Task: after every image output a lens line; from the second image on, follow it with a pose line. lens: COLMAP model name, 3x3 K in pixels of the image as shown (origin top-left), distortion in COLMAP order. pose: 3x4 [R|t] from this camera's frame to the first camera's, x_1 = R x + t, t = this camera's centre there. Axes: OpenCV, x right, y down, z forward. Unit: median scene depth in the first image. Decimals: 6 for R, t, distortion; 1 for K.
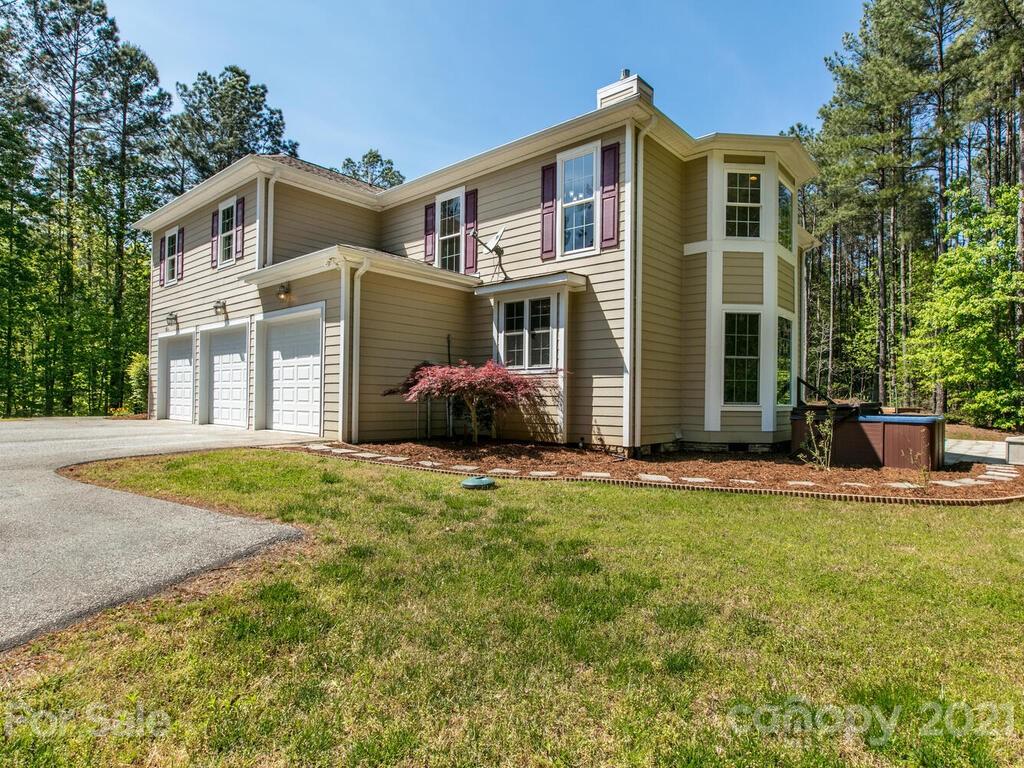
lens RADIAL K [[519.2, 0, 510.7], [0, 519.2, 388.6], [0, 0, 1]] dist [0.001048, 0.000625]
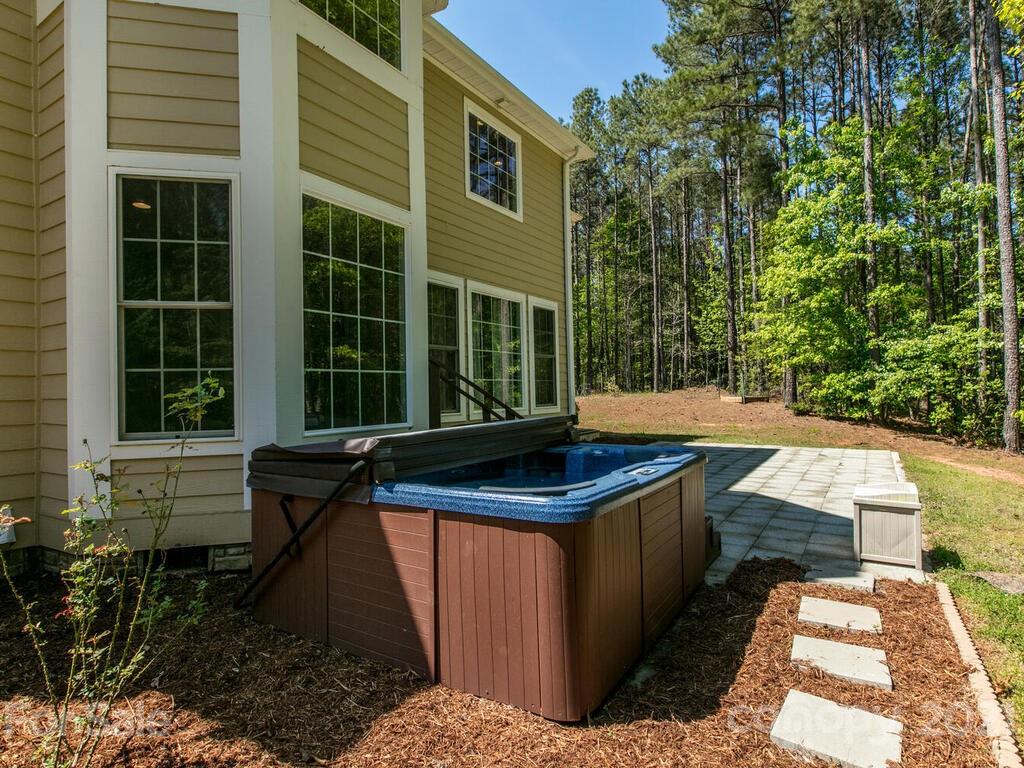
lens RADIAL K [[546.0, 0, 511.0], [0, 546.0, 369.2], [0, 0, 1]] dist [0.031994, 0.000286]
pose [[0.980725, -0.025752, 0.193689, 0.254406], [0.030306, 0.999329, -0.020585, -0.000905], [-0.193029, 0.026058, 0.980847, 0.256093]]
